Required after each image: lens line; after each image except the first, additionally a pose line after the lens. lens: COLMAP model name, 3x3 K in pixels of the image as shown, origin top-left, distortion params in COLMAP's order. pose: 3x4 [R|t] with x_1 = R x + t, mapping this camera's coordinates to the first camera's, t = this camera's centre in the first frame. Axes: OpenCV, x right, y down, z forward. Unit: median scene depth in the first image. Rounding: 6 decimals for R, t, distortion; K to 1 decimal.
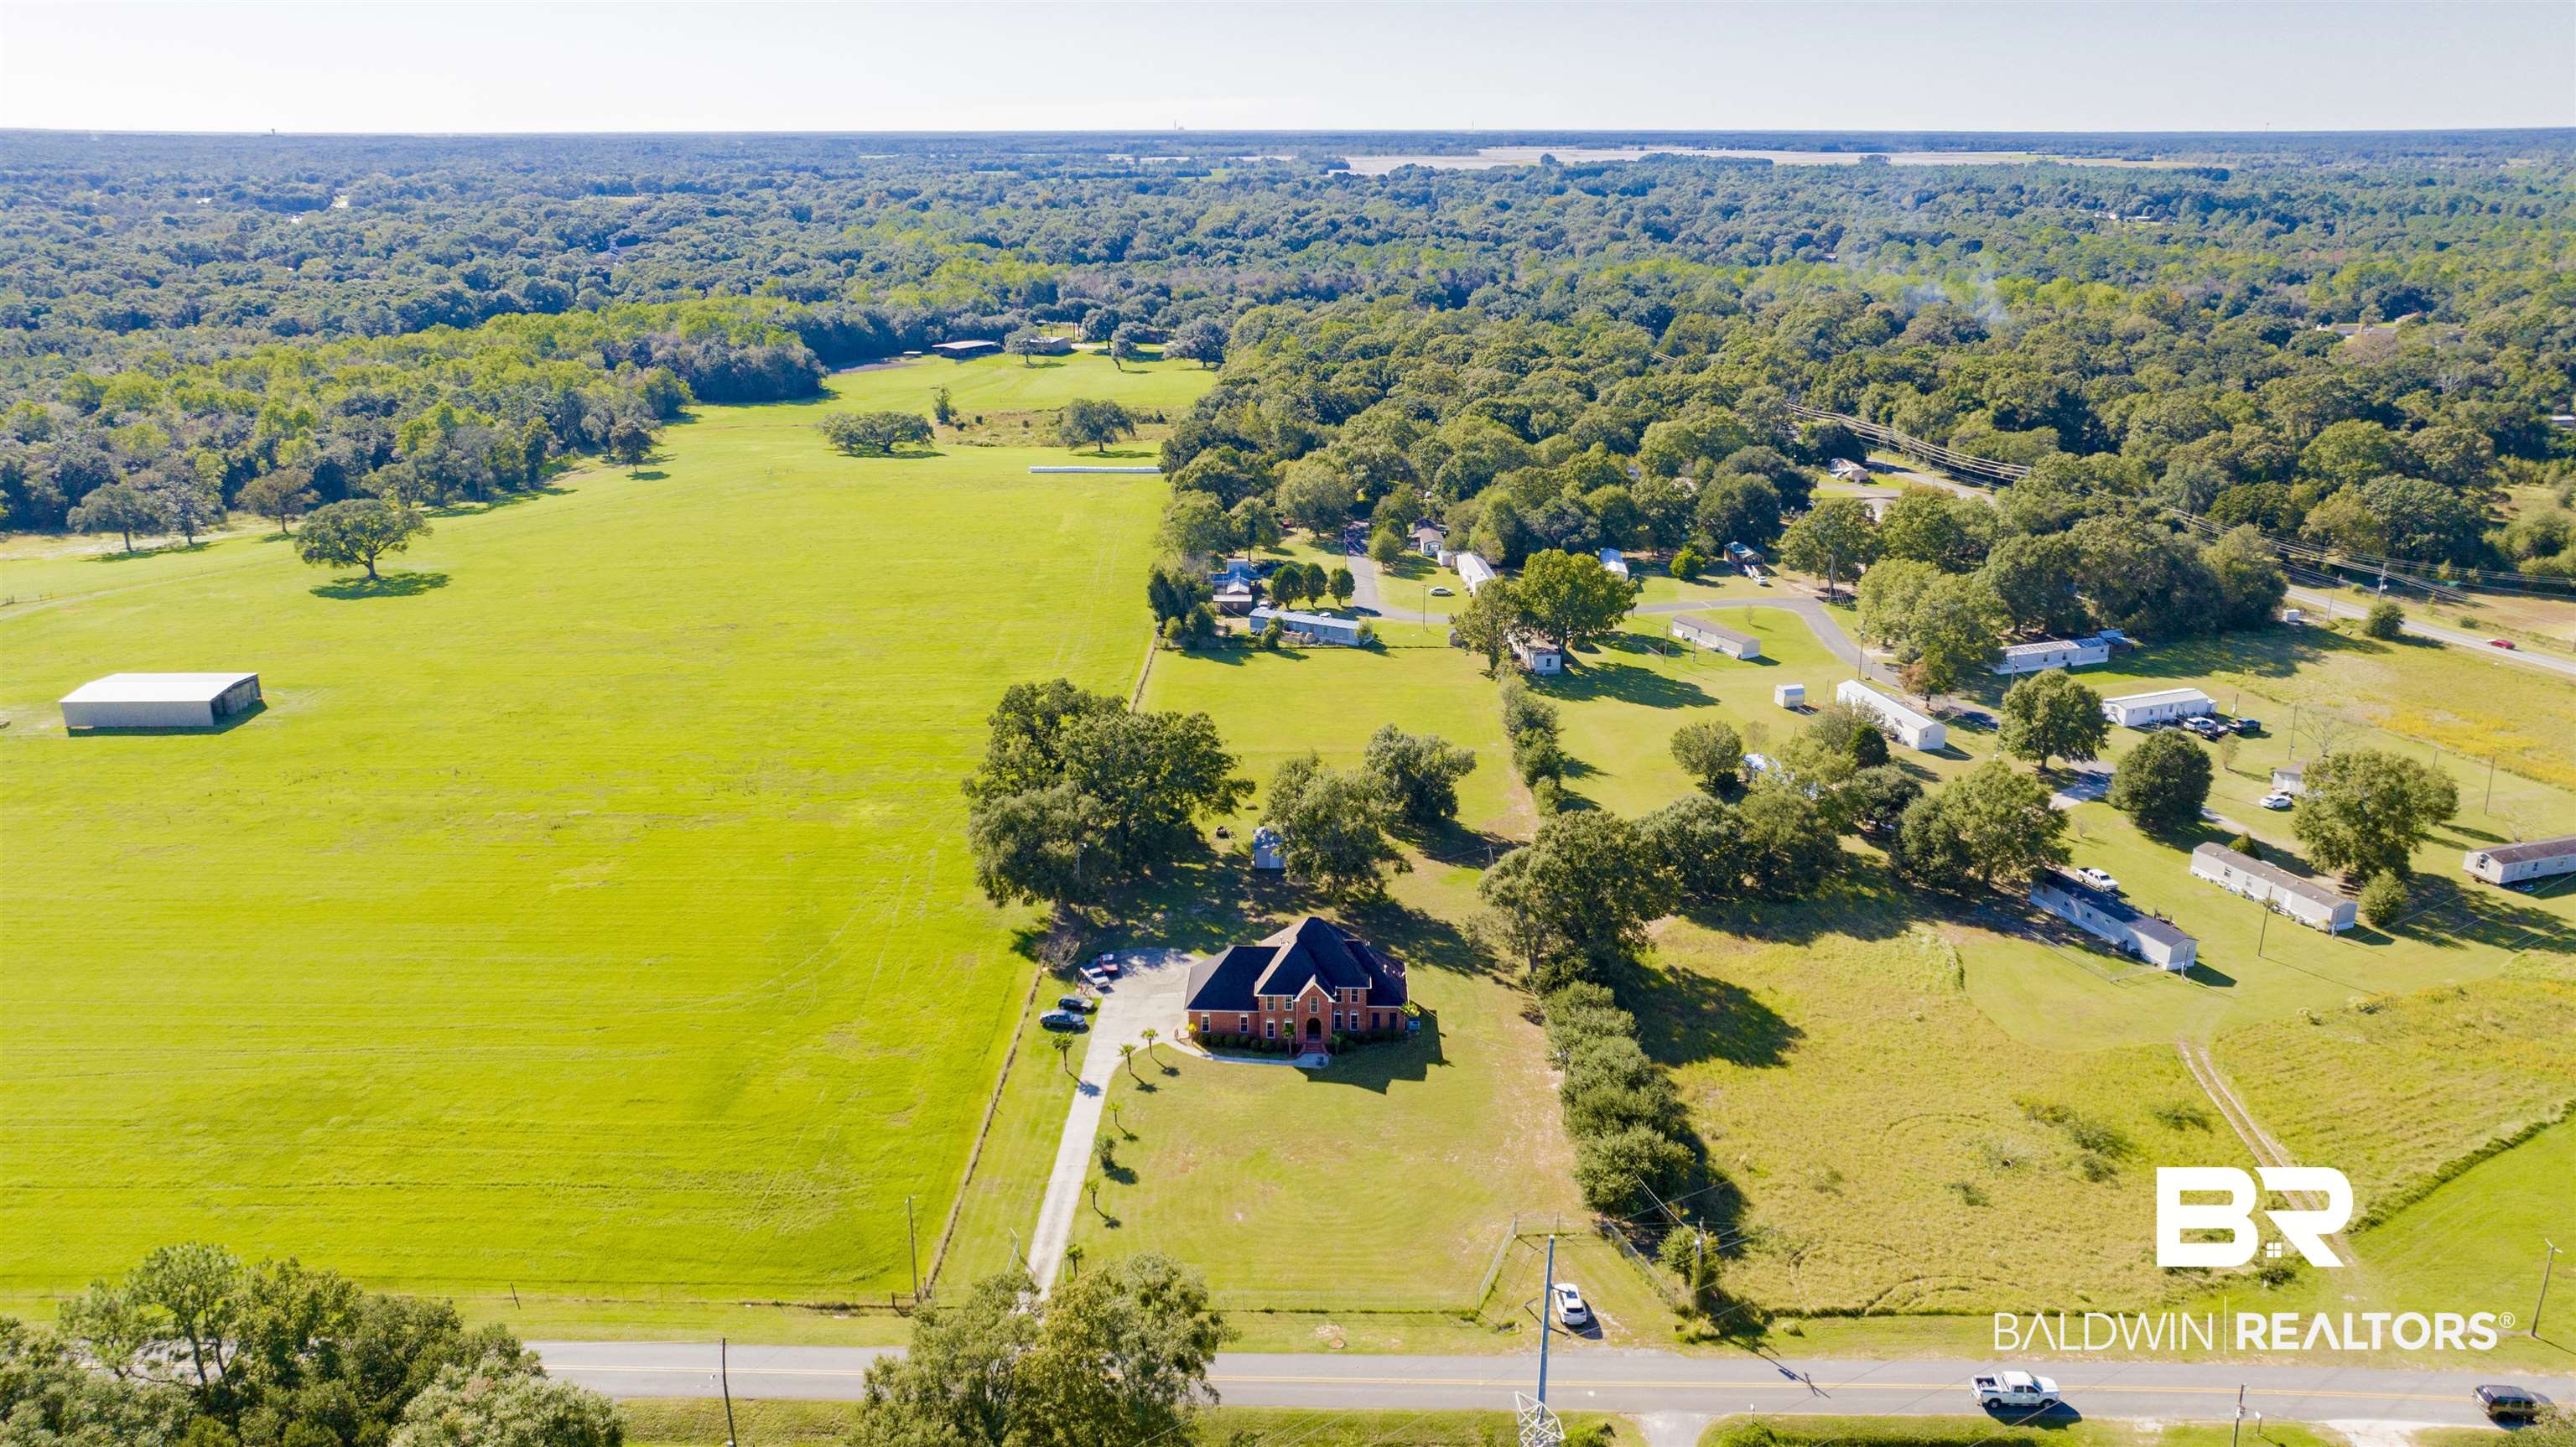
lens RADIAL K [[1843.7, 0, 1288.0], [0, 1843.7, 723.5], [0, 0, 1]] dist [-0.032996, 0.054019]
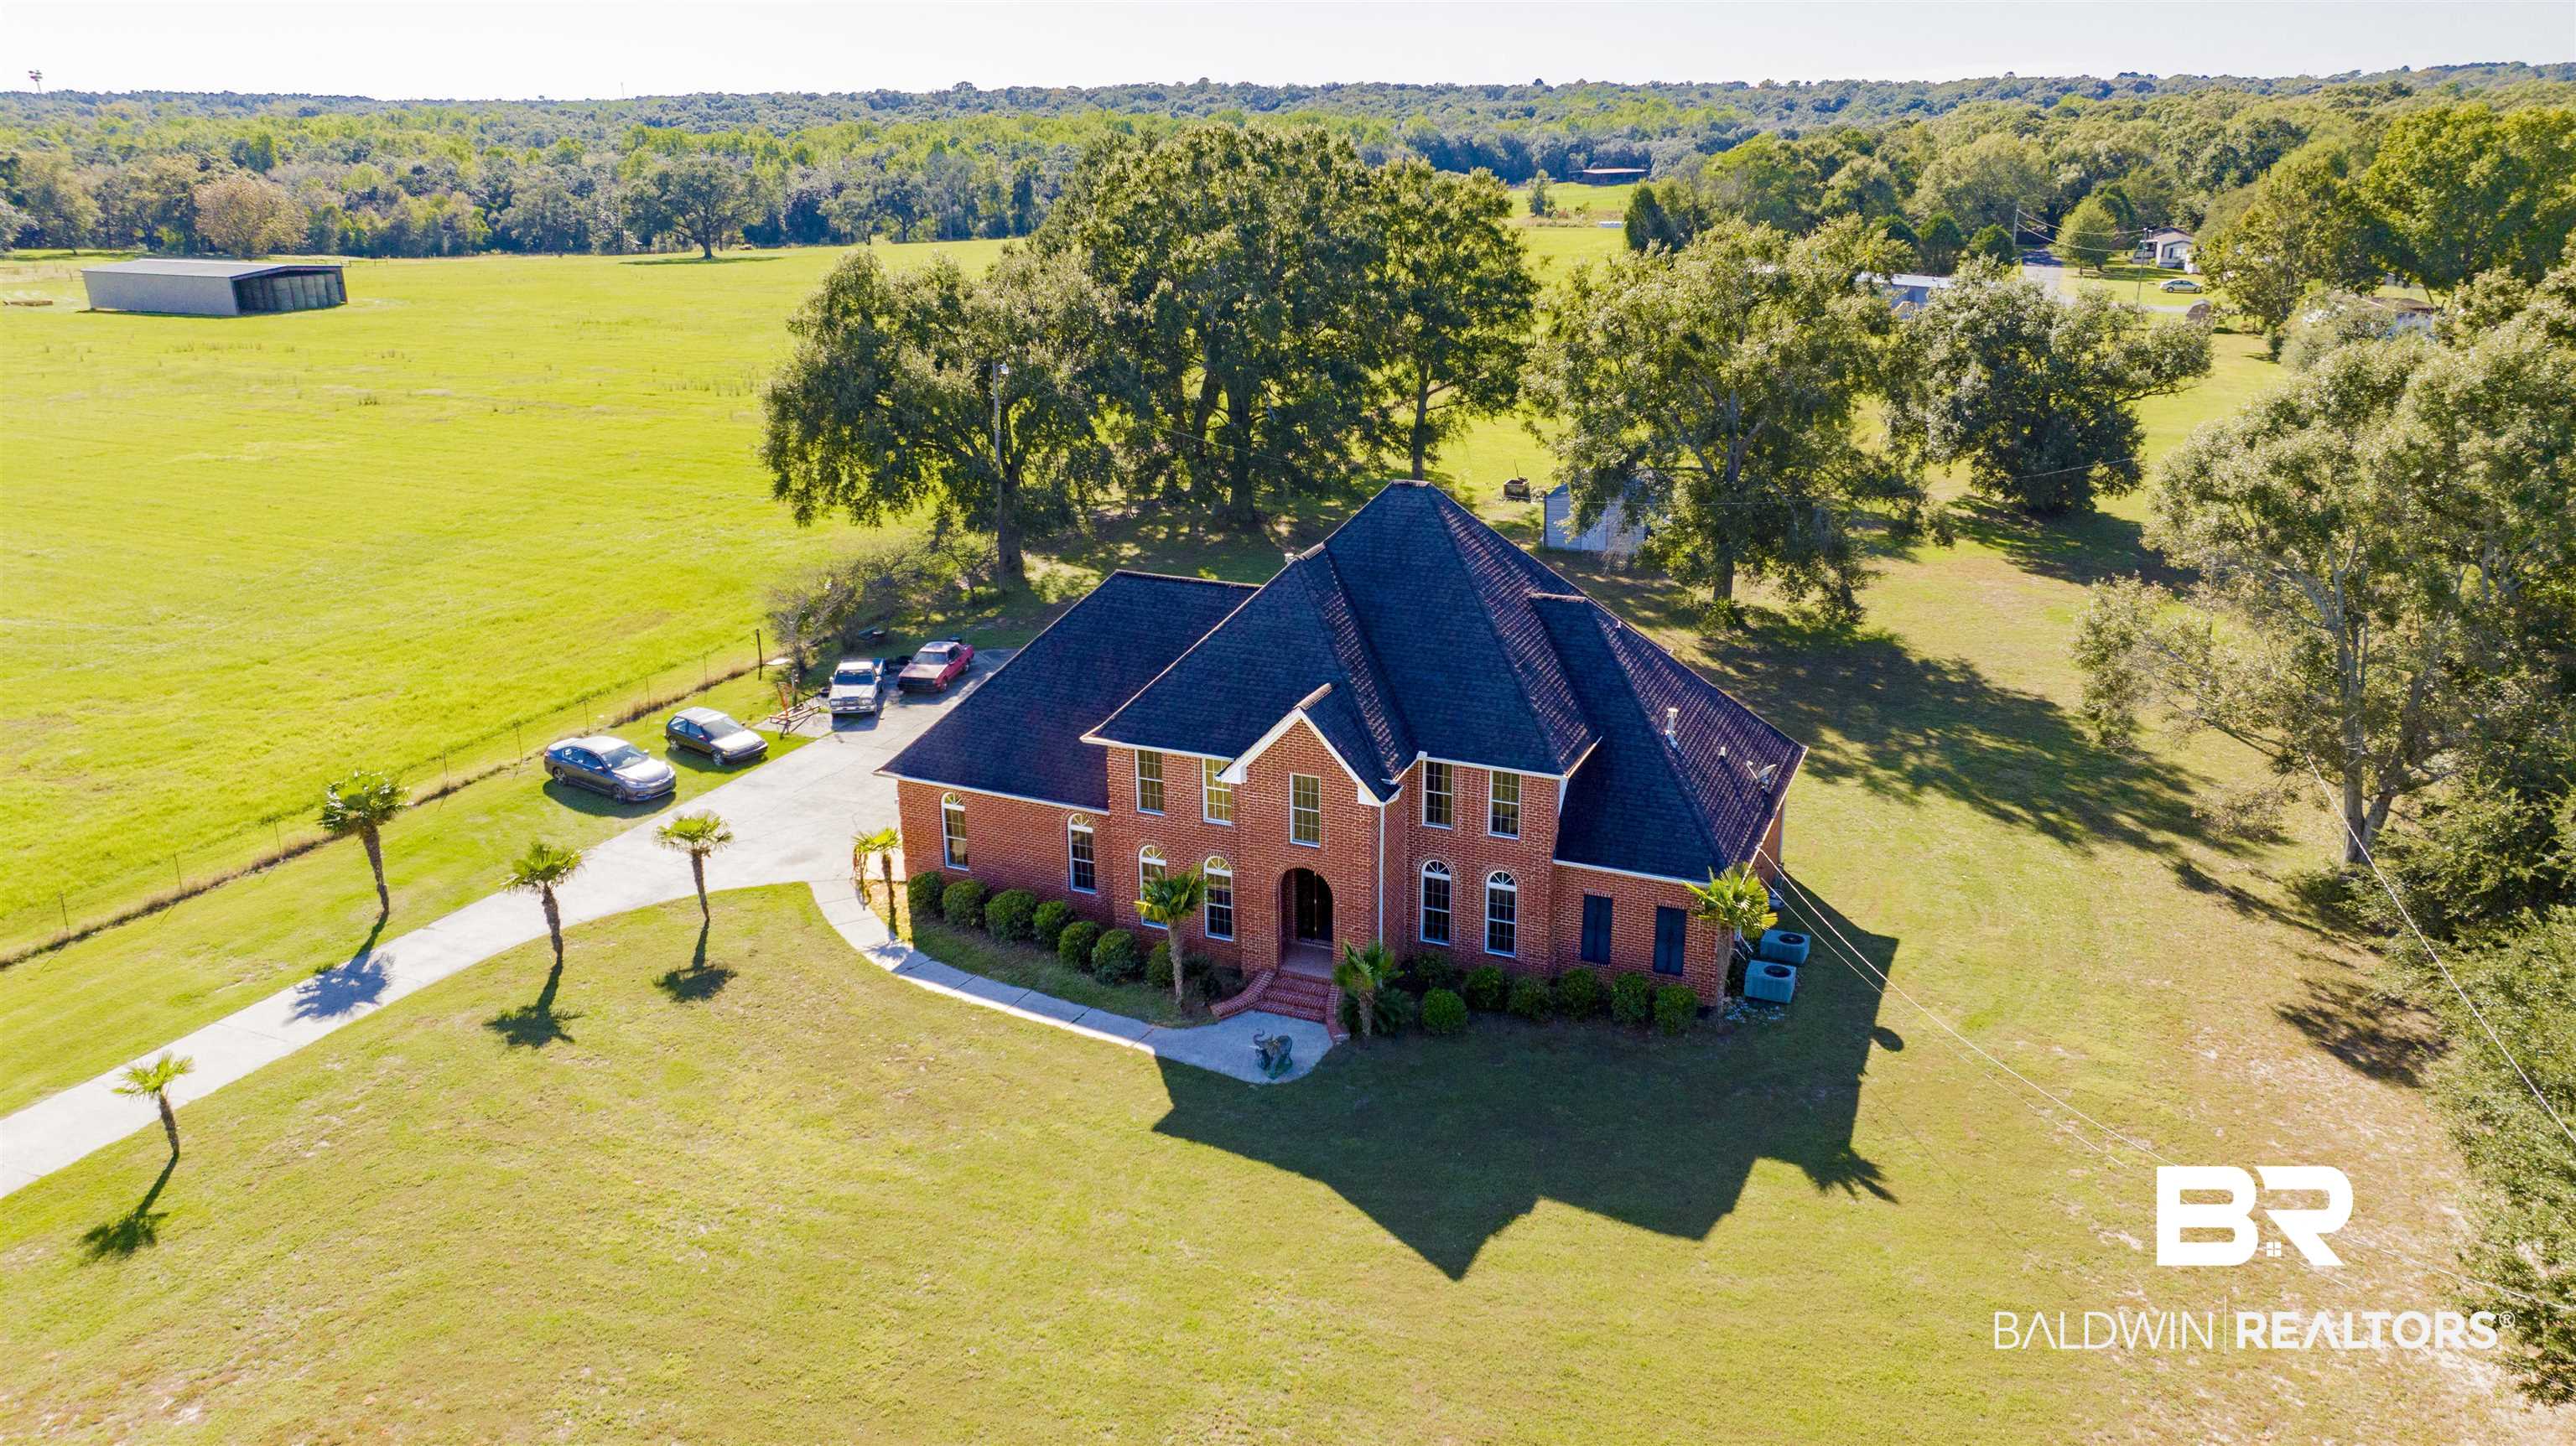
lens RADIAL K [[1810.4, 0, 1288.0], [0, 1810.4, 723.0], [0, 0, 1]] dist [-0.024353, 0.037631]
pose [[0.923661, 0.118313, -0.364490, 0.071525], [-0.111679, 0.992967, 0.039306, 0.101199], [0.366577, 0.004401, 0.930377, 0.598772]]
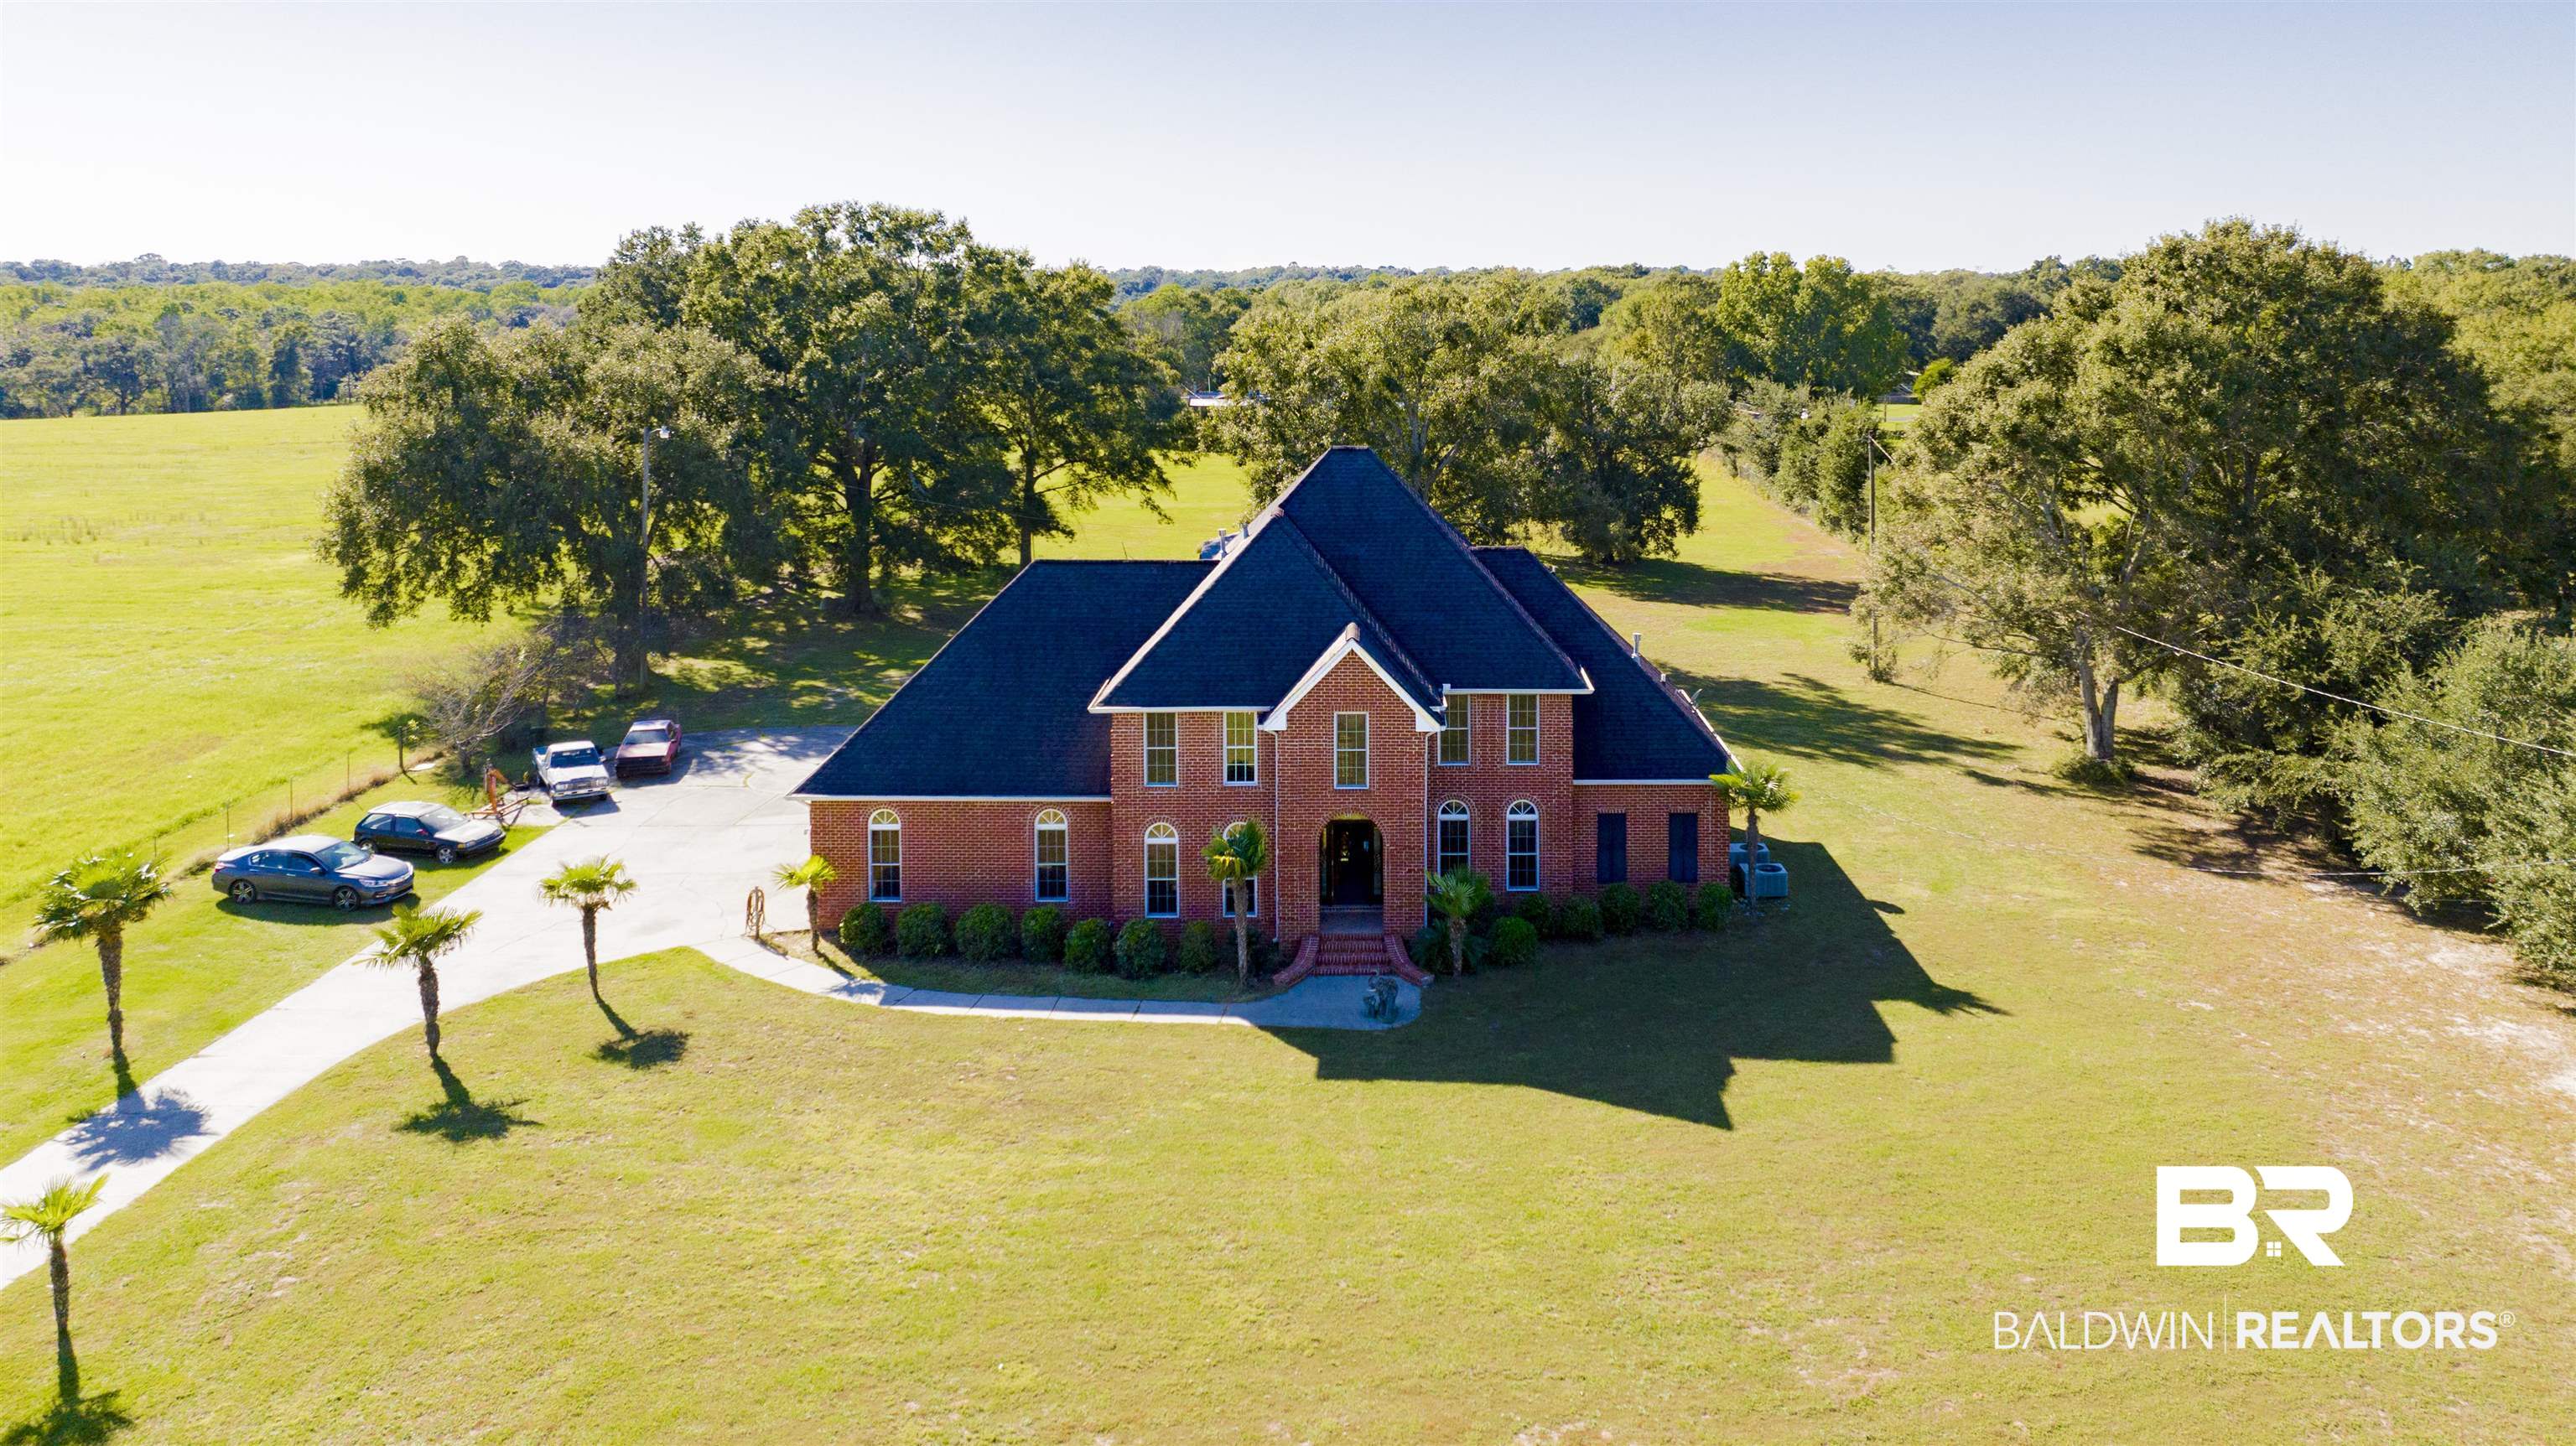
lens RADIAL K [[1882.6, 0, 1409.5], [0, 1882.6, 380.5], [0, 0, 1]] dist [-0.004157, -0.004100]
pose [[0.999139, 0.002912, 0.041391, 0.008746], [0.008184, 0.964106, -0.265390, 0.129655], [-0.040678, 0.265500, 0.963252, 0.581058]]
